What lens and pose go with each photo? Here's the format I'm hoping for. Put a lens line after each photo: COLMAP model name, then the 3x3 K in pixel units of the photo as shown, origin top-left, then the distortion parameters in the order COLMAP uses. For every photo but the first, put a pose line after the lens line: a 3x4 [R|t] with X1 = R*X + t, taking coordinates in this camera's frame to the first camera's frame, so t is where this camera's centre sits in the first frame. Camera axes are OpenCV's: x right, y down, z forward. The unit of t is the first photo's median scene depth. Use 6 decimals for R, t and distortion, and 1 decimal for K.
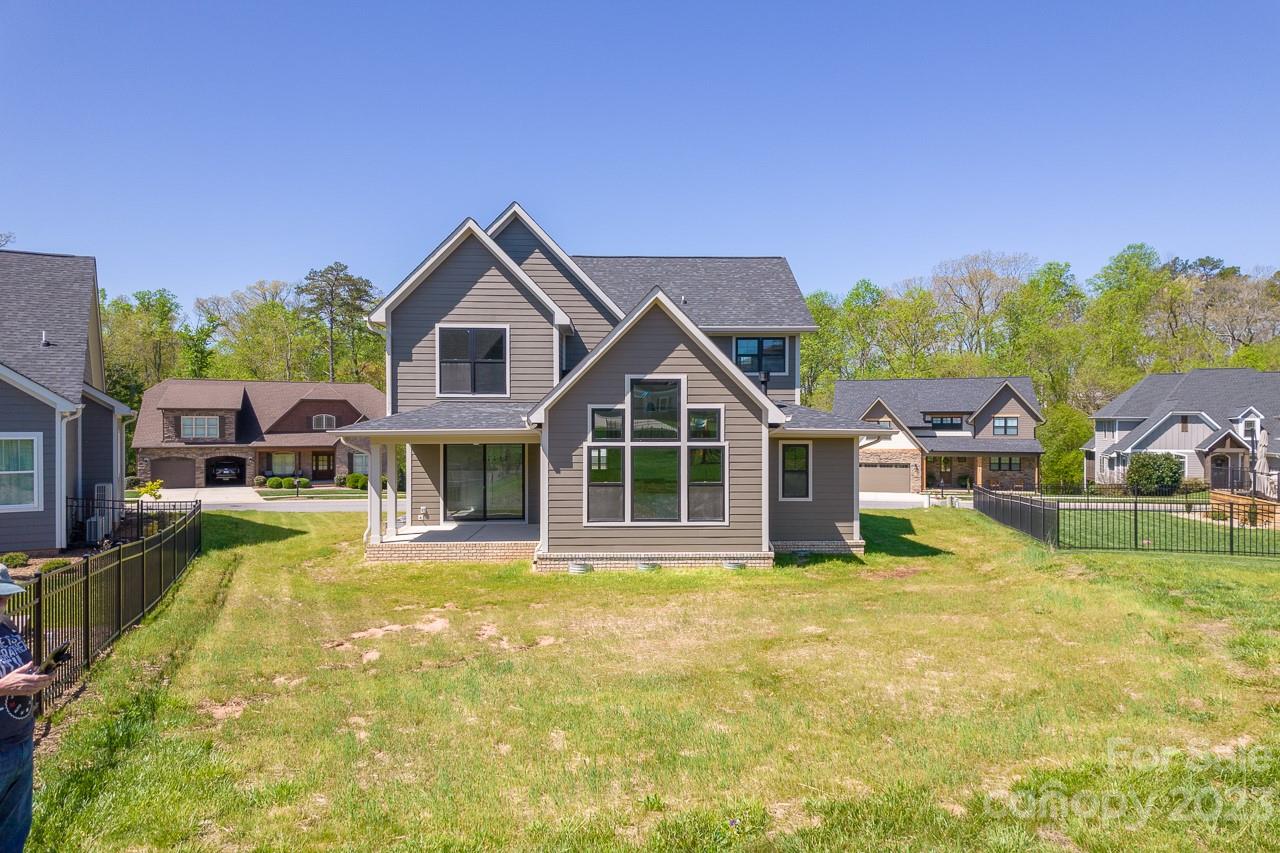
lens RADIAL K [[795.1, 0, 642.9], [0, 795.1, 428.8], [0, 0, 1]] dist [0.054010, -0.013073]
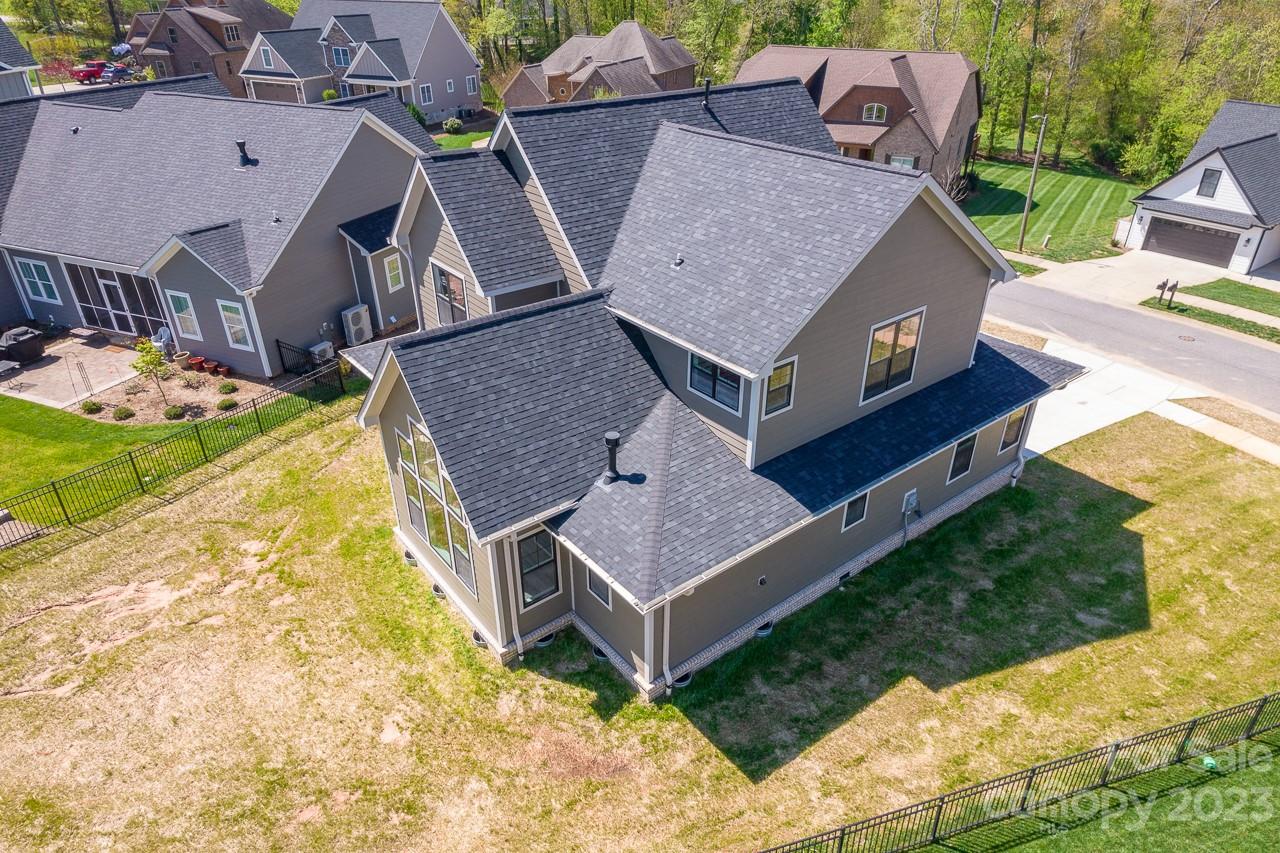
lens RADIAL K [[795.1, 0, 650.2], [0, 795.1, 429.5], [0, 0, 1]] dist [0.054010, -0.013073]
pose [[0.595885, 0.400234, -0.696228, 0.783834], [-0.004898, 0.868754, 0.495219, -0.505101], [0.803055, -0.291684, 0.519638, 0.738387]]
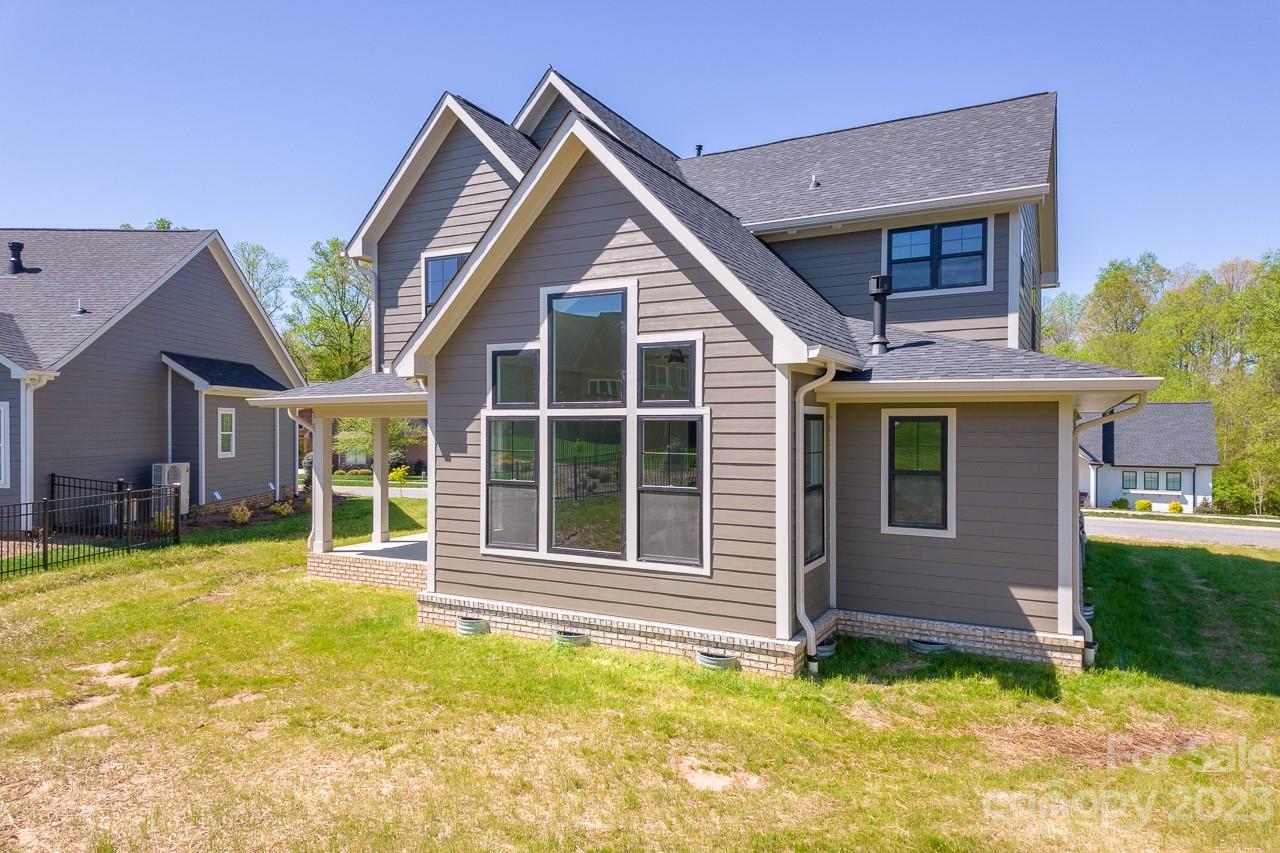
lens RADIAL K [[795.1, 0, 640.9], [0, 795.1, 430.3], [0, 0, 1]] dist [0.054010, -0.013073]
pose [[0.861261, 0.004179, -0.508146, 0.320869], [-0.003297, 0.999991, 0.002636, 0.029705], [0.508153, -0.000595, 0.861267, 0.550570]]
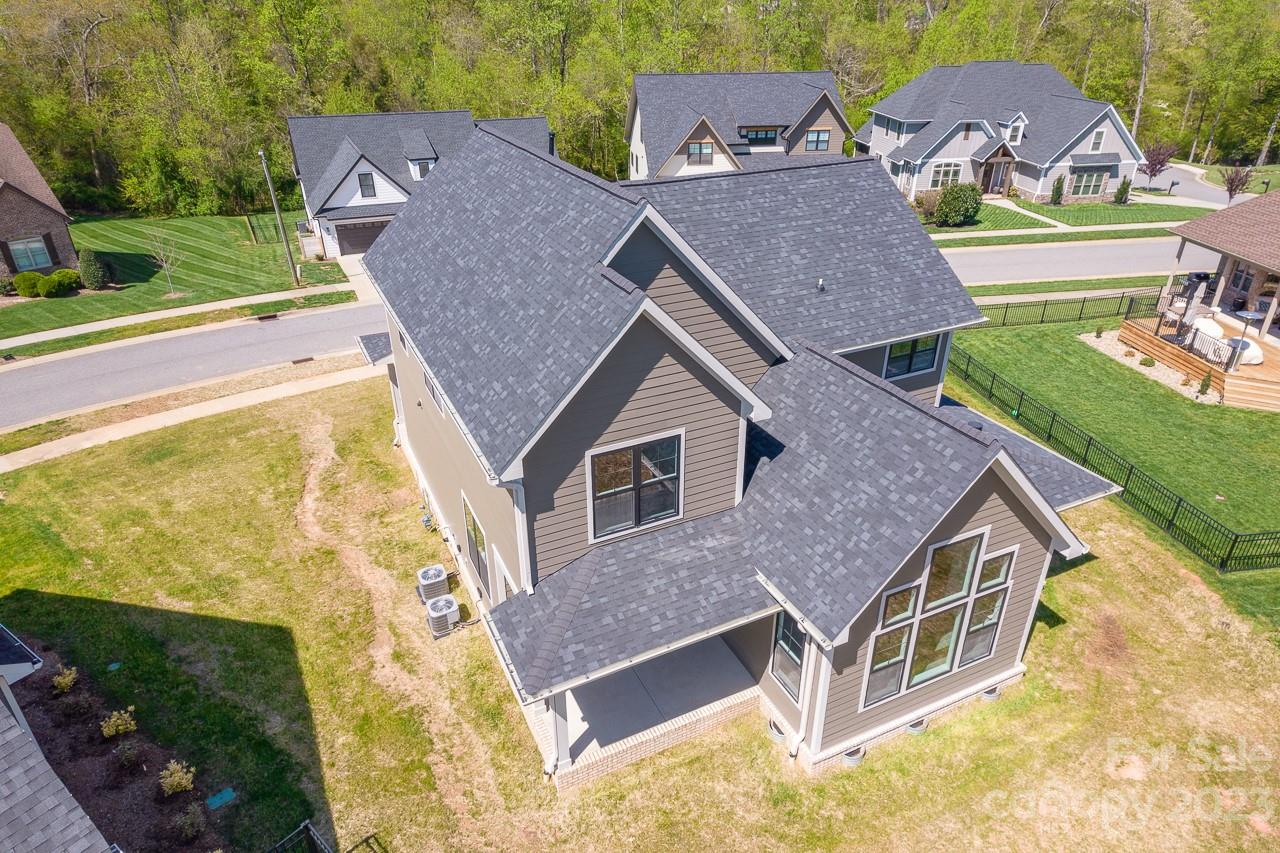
lens RADIAL K [[795.1, 0, 637.4], [0, 795.1, 429.7], [0, 0, 1]] dist [0.054010, -0.013073]
pose [[0.915576, -0.193461, 0.352553, -0.508980], [0.004443, 0.881493, 0.472175, -0.514139], [-0.402120, -0.430746, 0.807934, 0.549682]]
